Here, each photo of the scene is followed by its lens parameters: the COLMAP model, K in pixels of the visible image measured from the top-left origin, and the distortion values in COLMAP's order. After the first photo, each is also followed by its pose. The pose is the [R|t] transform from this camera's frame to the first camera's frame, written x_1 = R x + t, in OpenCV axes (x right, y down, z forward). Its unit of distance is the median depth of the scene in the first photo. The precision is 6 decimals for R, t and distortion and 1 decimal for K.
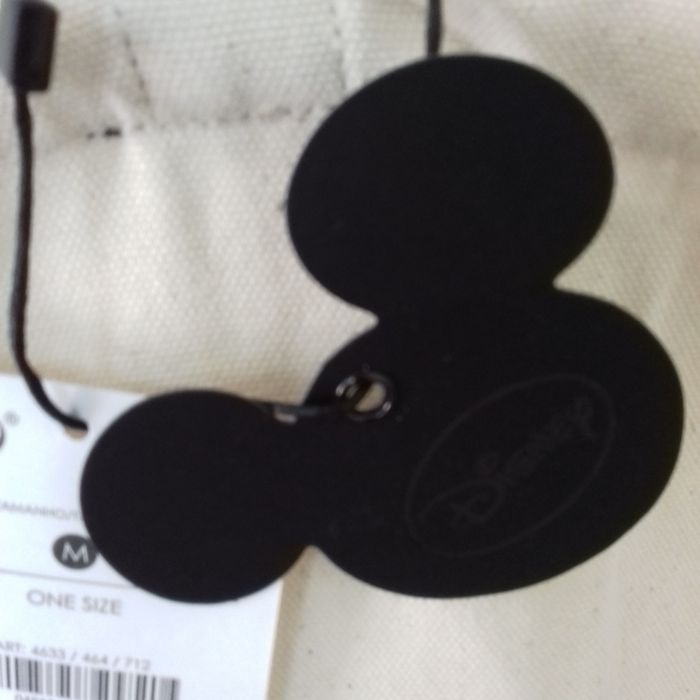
lens RADIAL K [[857.9, 0, 372.5], [0, 857.9, 362.7], [0, 0, 1]] dist [0.086634, -0.212186]
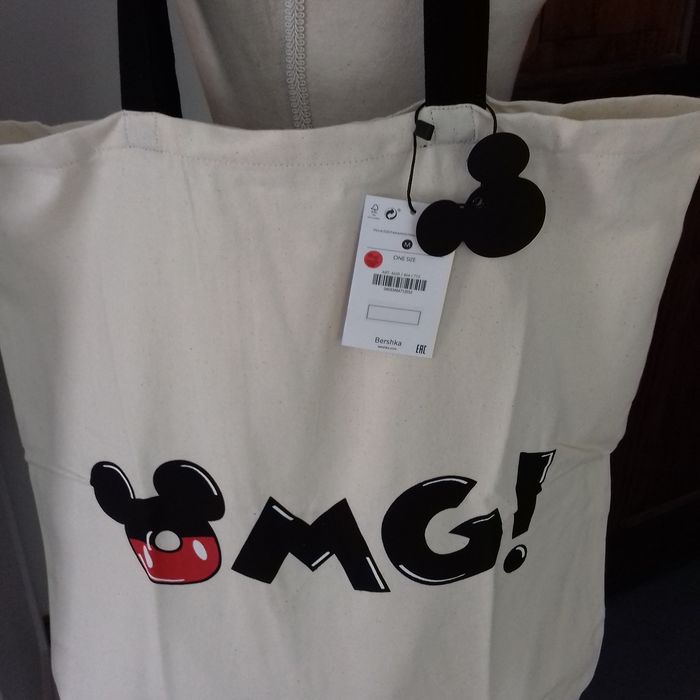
lens RADIAL K [[857.9, 0, 372.5], [0, 857.9, 362.7], [0, 0, 1]] dist [0.086634, -0.212186]
pose [[0.995100, -0.030431, 0.094071, -0.997538], [0.027837, 0.999198, 0.028769, 0.722897], [-0.094871, -0.026010, 0.995150, -3.452905]]
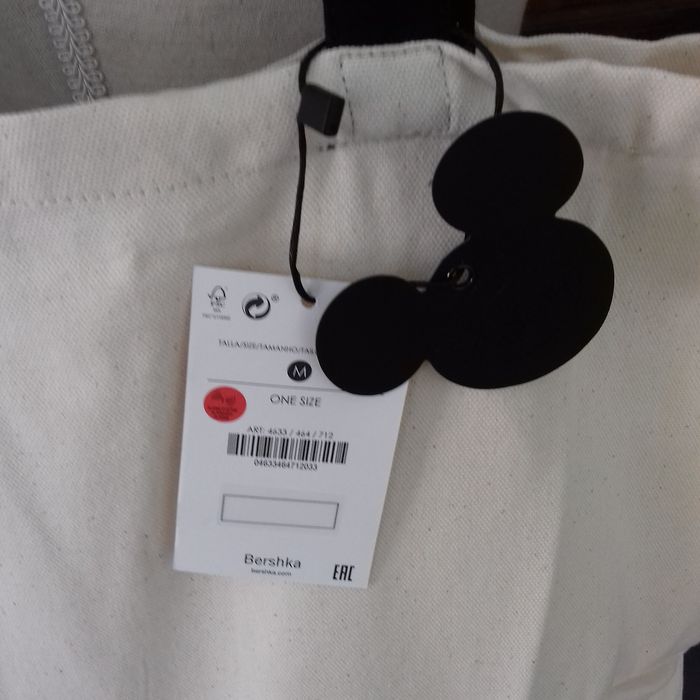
lens RADIAL K [[894.5, 0, 348.6], [0, 894.5, 381.5], [0, 0, 1]] dist [0.094823, -0.290062]
pose [[0.993866, -0.056161, 0.095268, -0.454548], [0.048728, 0.995712, 0.078634, 0.100277], [-0.099275, -0.073509, 0.992341, -1.006602]]
